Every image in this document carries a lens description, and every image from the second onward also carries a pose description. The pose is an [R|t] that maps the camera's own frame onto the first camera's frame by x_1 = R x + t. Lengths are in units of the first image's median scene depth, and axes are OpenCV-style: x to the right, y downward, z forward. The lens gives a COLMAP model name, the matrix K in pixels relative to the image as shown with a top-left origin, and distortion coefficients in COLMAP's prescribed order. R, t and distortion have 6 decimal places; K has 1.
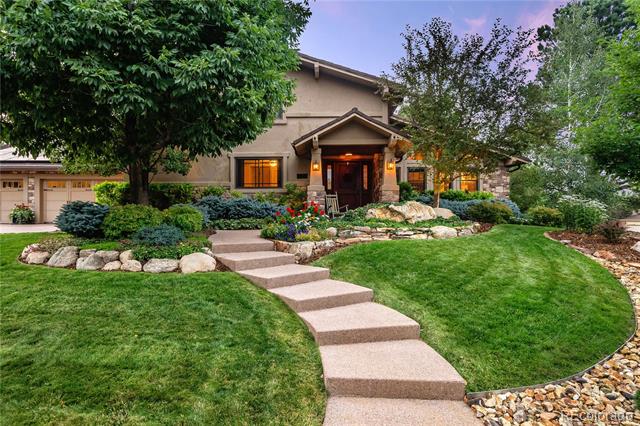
lens RADIAL K [[347.2, 0, 319.9], [0, 347.2, 212.4], [0, 0, 1]] dist [0.000735, 0.000183]
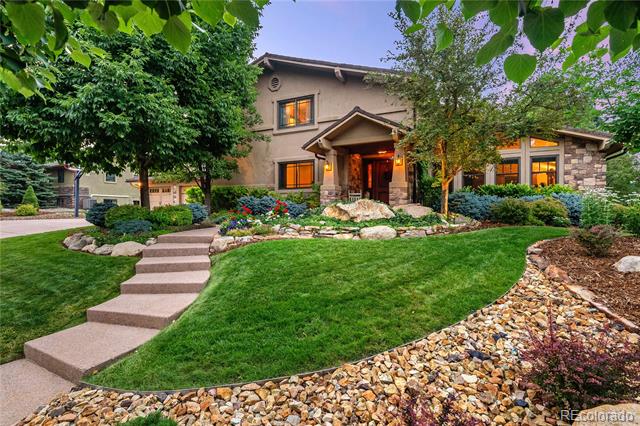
lens RADIAL K [[319.1, 0, 319.9], [0, 319.1, 212.9], [0, 0, 1]] dist [0.000414, -0.000581]
pose [[0.897983, 0.006885, -0.439977, 0.403759], [-0.002411, 0.999940, 0.010728, -0.002781], [0.440025, -0.008572, 0.897945, 0.118801]]
